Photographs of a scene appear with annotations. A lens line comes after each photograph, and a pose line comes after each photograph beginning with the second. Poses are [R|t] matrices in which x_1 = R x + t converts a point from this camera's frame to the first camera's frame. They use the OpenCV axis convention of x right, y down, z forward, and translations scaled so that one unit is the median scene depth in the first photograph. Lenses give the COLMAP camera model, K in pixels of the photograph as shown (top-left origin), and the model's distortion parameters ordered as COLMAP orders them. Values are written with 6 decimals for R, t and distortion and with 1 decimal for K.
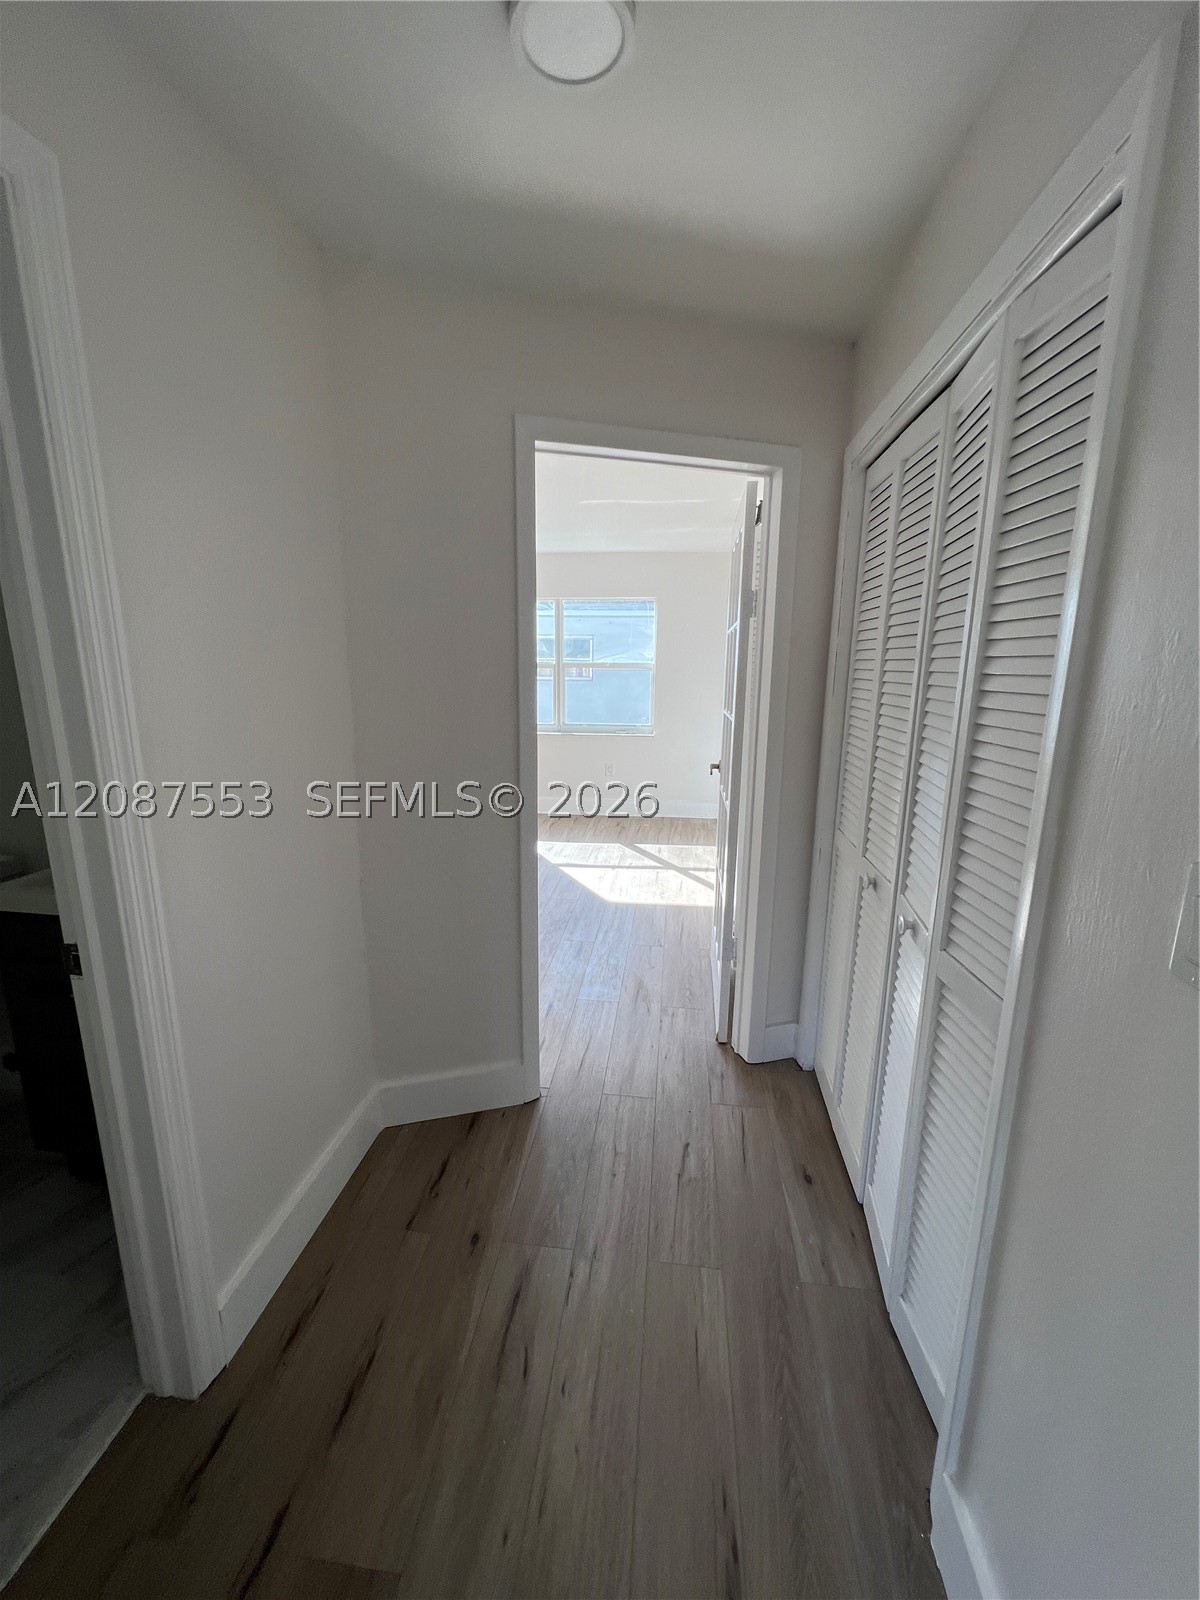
lens RADIAL K [[650.5, 0, 598.7], [0, 650.5, 807.7], [0, 0, 1]] dist [-0.006345, 0.000846]
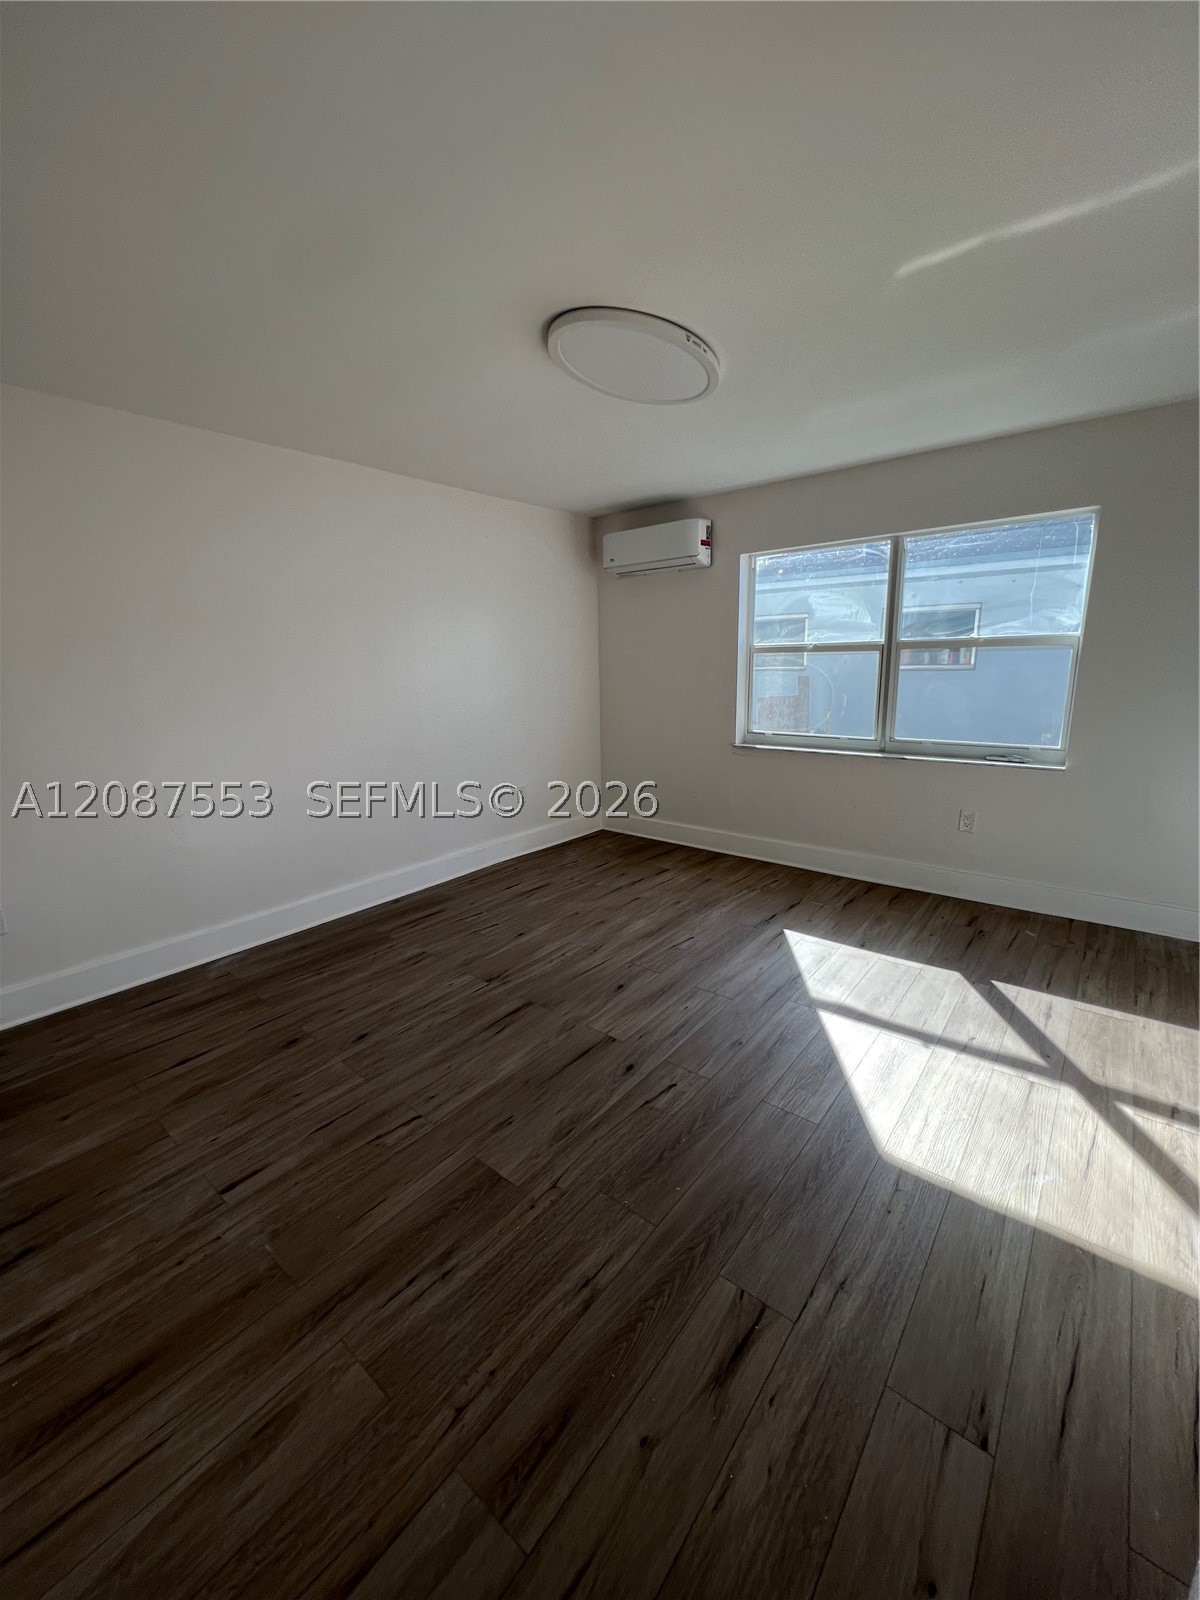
lens RADIAL K [[649.1, 0, 601.7], [0, 649.1, 800.1], [0, 0, 1]] dist [0.001480, 0.000282]
pose [[0.847571, 0.084829, -0.523858, 0.150398], [-0.085637, 0.996067, 0.022739, -0.222118], [0.523726, 0.025589, 0.851502, 1.186220]]
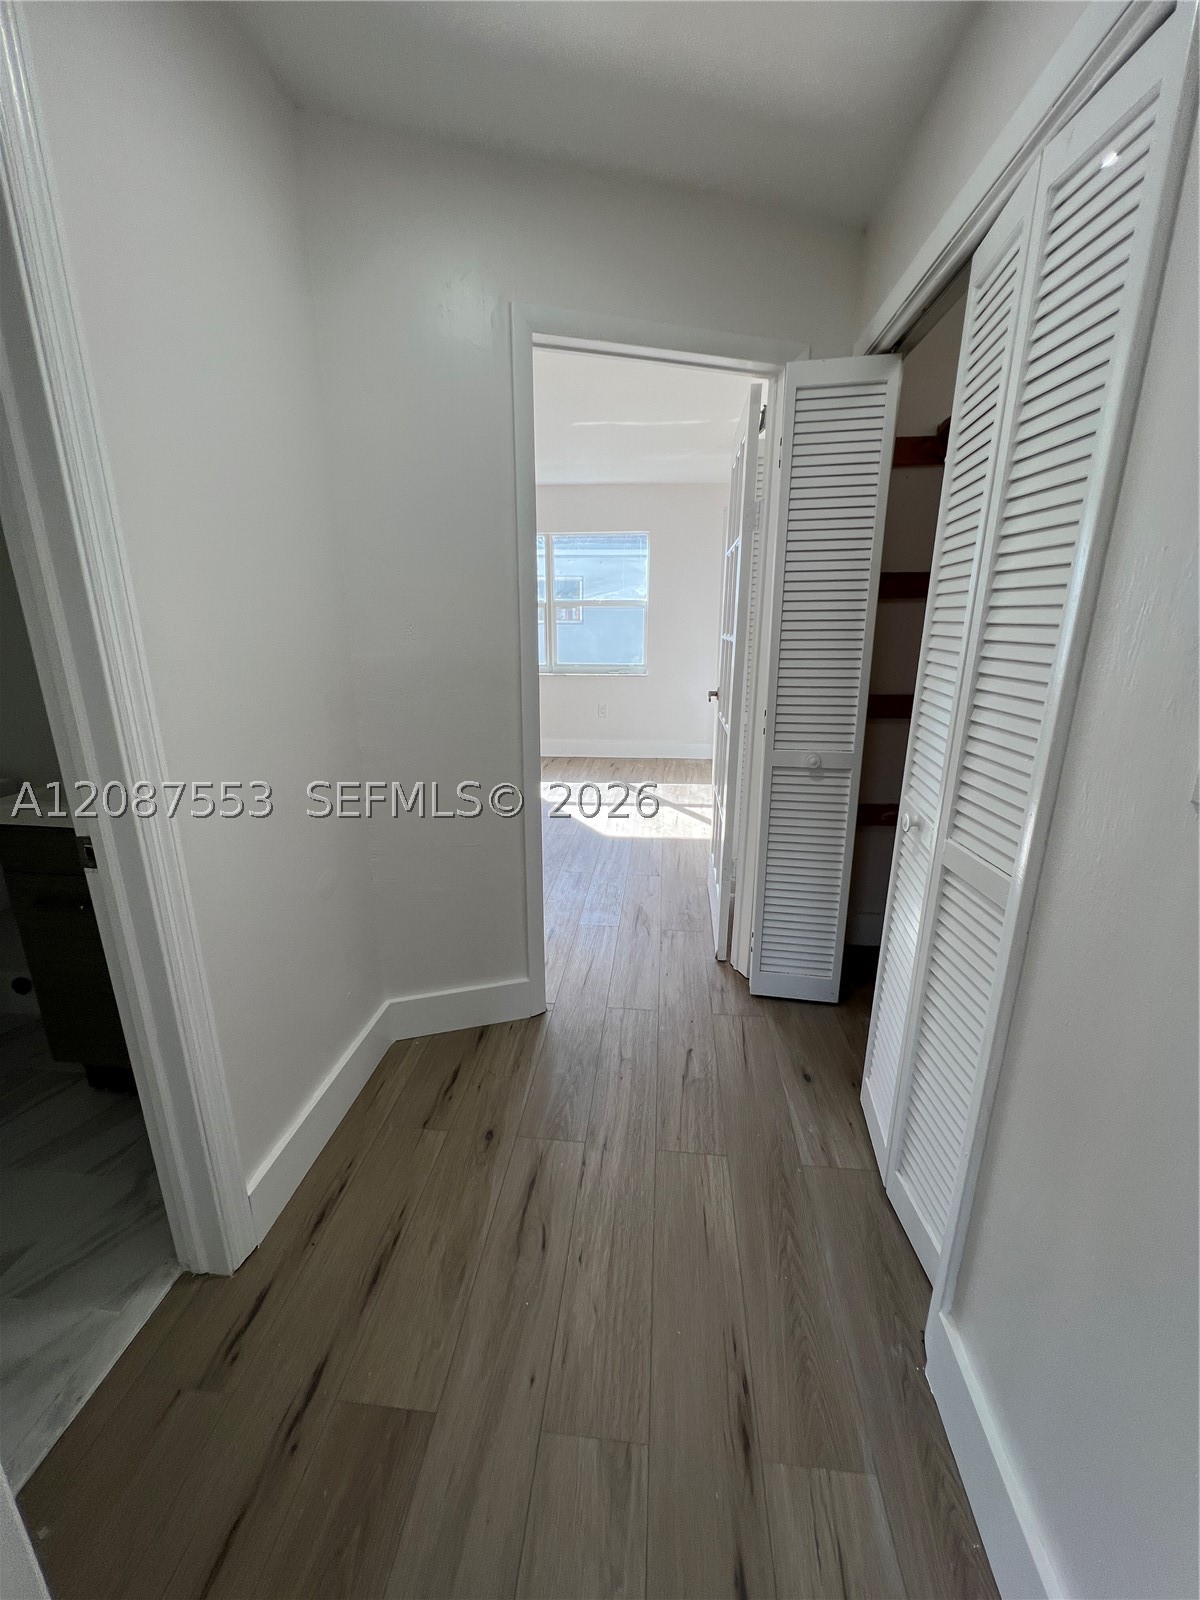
lens RADIAL K [[650.5, 0, 598.9], [0, 650.5, 808.8], [0, 0, 1]] dist [-0.006345, 0.000846]
pose [[0.999804, -0.012314, 0.015509, -0.023115], [0.011133, 0.997195, 0.074010, 0.063381], [-0.016377, -0.073823, 0.997137, -0.001955]]
